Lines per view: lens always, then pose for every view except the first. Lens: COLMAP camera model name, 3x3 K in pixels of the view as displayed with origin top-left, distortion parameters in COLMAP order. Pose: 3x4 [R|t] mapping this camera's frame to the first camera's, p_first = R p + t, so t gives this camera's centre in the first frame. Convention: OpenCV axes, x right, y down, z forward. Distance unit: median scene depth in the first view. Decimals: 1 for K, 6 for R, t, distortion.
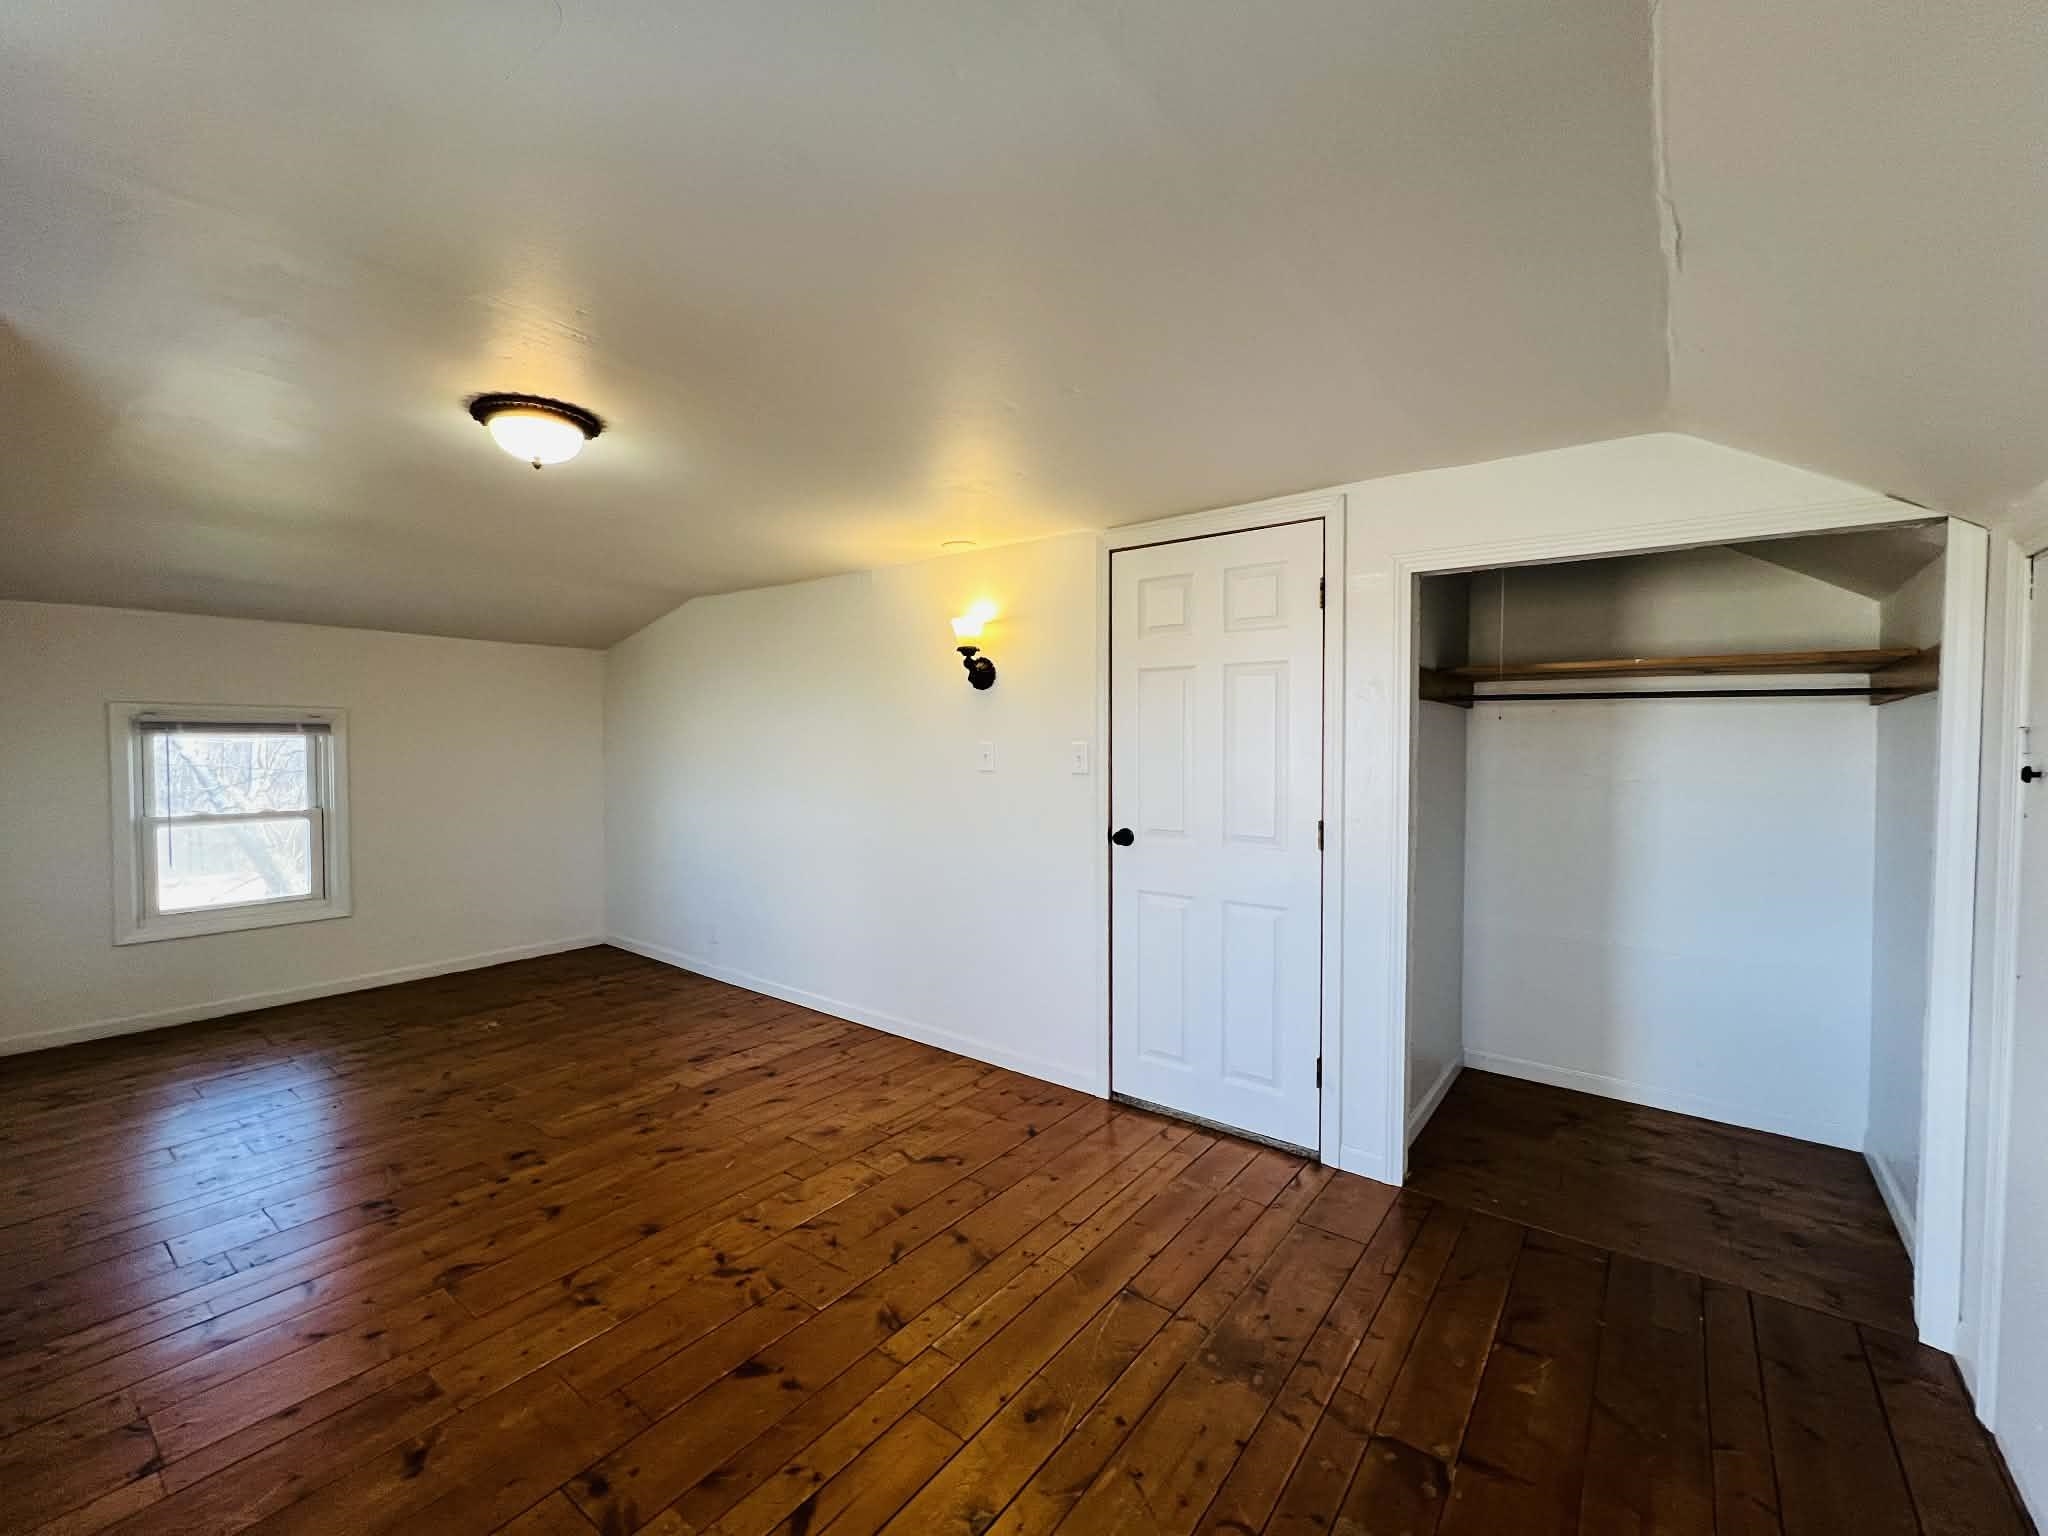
lens RADIAL K [[869.2, 0, 1024.0], [0, 869.2, 768.0], [0, 0, 1]] dist [-0.000586, 0.000247]
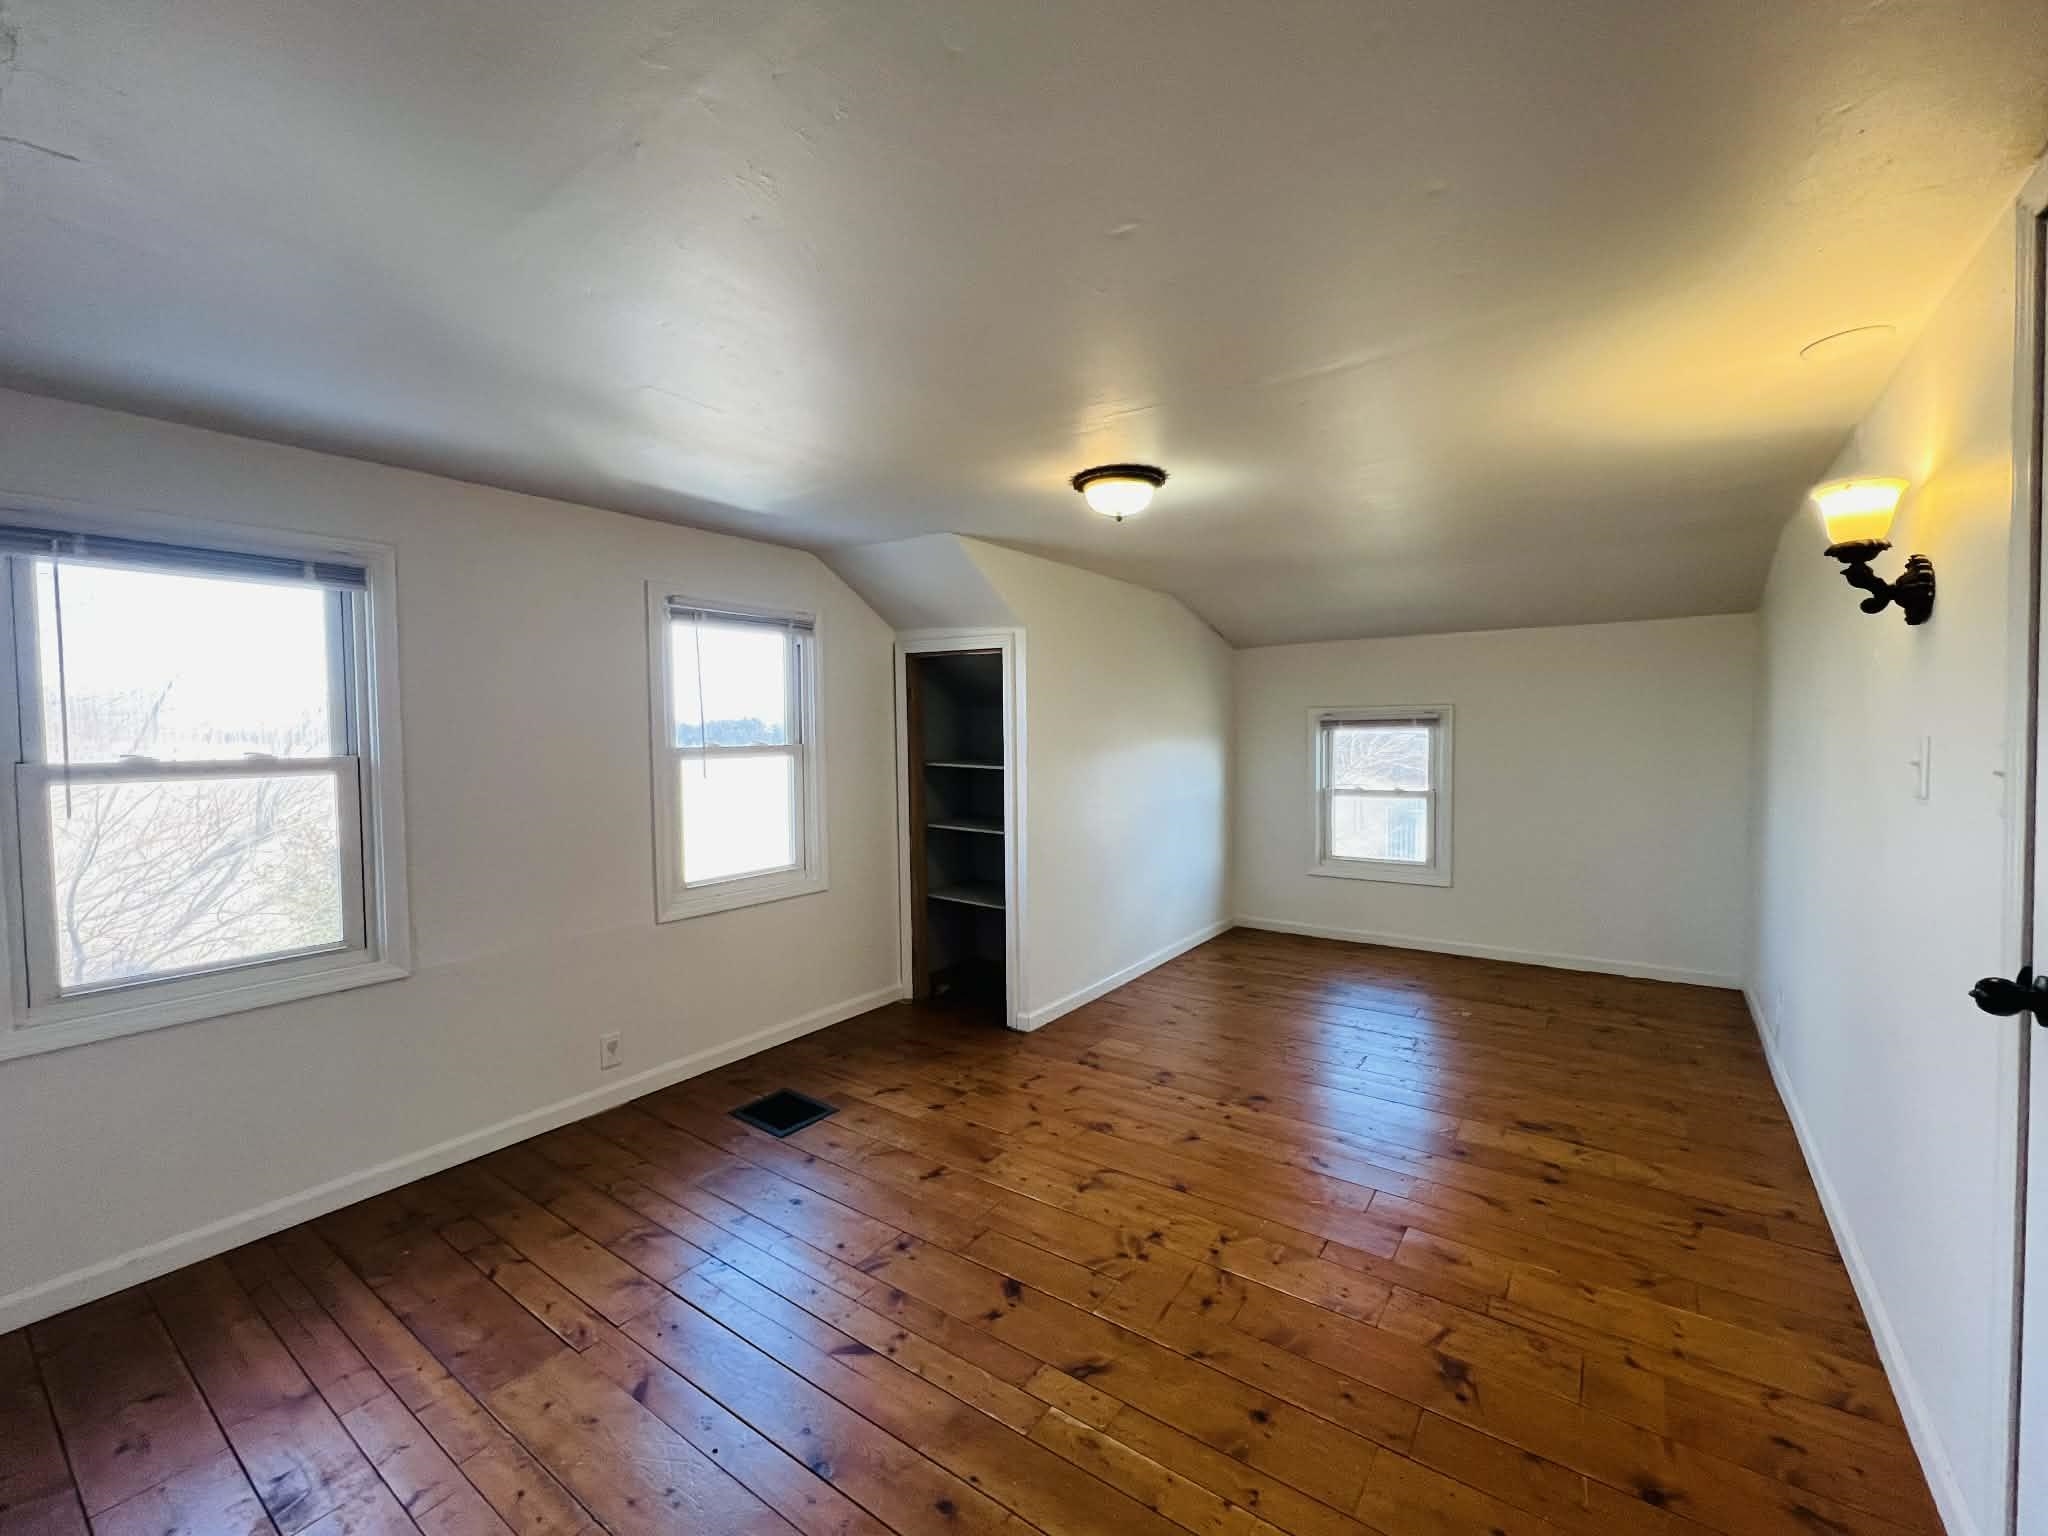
lens RADIAL K [[869.2, 0, 1024.0], [0, 869.2, 768.0], [0, 0, 1]] dist [-0.000586, 0.000247]
pose [[0.013339, 0.037593, -0.999204, 0.398644], [-0.018229, 0.999136, 0.037347, -0.020226], [0.999745, 0.017716, 0.014013, 0.483906]]
